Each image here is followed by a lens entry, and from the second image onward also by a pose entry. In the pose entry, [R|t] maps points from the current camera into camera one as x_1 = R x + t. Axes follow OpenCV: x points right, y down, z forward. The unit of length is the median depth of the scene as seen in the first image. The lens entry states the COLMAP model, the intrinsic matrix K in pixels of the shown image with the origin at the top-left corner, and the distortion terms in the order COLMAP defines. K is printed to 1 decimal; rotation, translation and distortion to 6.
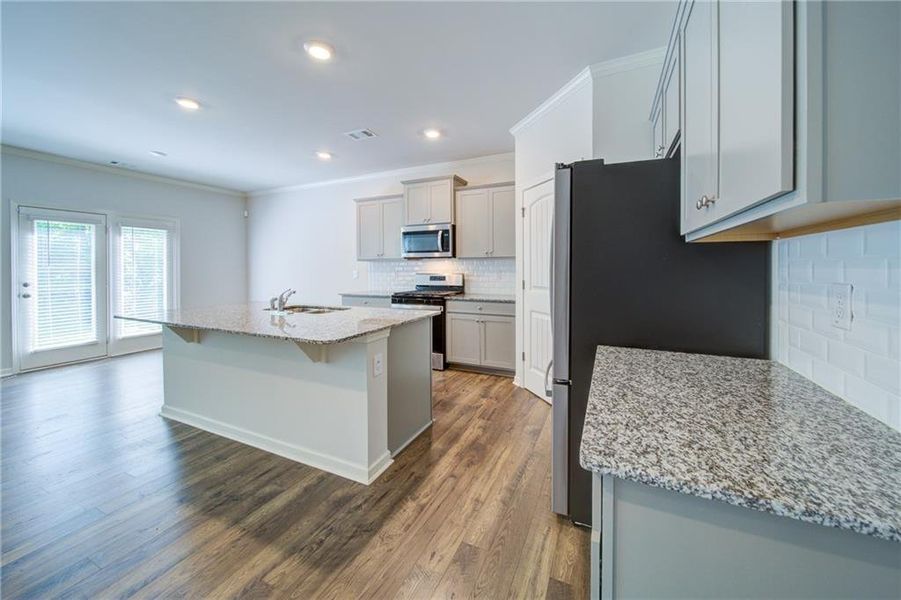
lens RADIAL K [[327.0, 0, 455.1], [0, 327.0, 266.8], [0, 0, 1]] dist [-0.000410, -0.000066]
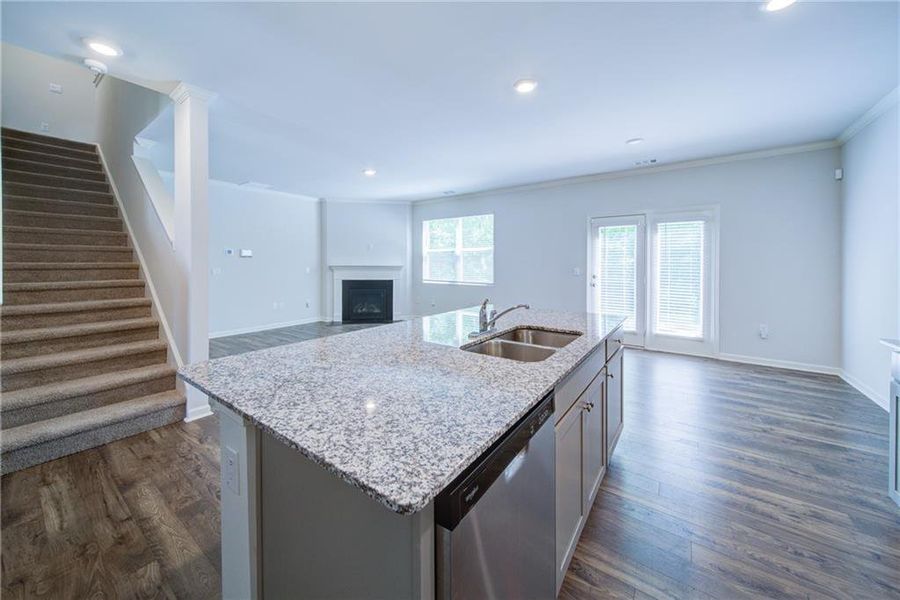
lens RADIAL K [[326.6, 0, 463.4], [0, 326.6, 264.9], [0, 0, 1]] dist [-0.000410, -0.000066]
pose [[-0.174283, 0.006804, -0.984672, 0.077248], [-0.004236, 0.999962, 0.007660, -0.001232], [0.984687, 0.005507, -0.174247, 0.626520]]
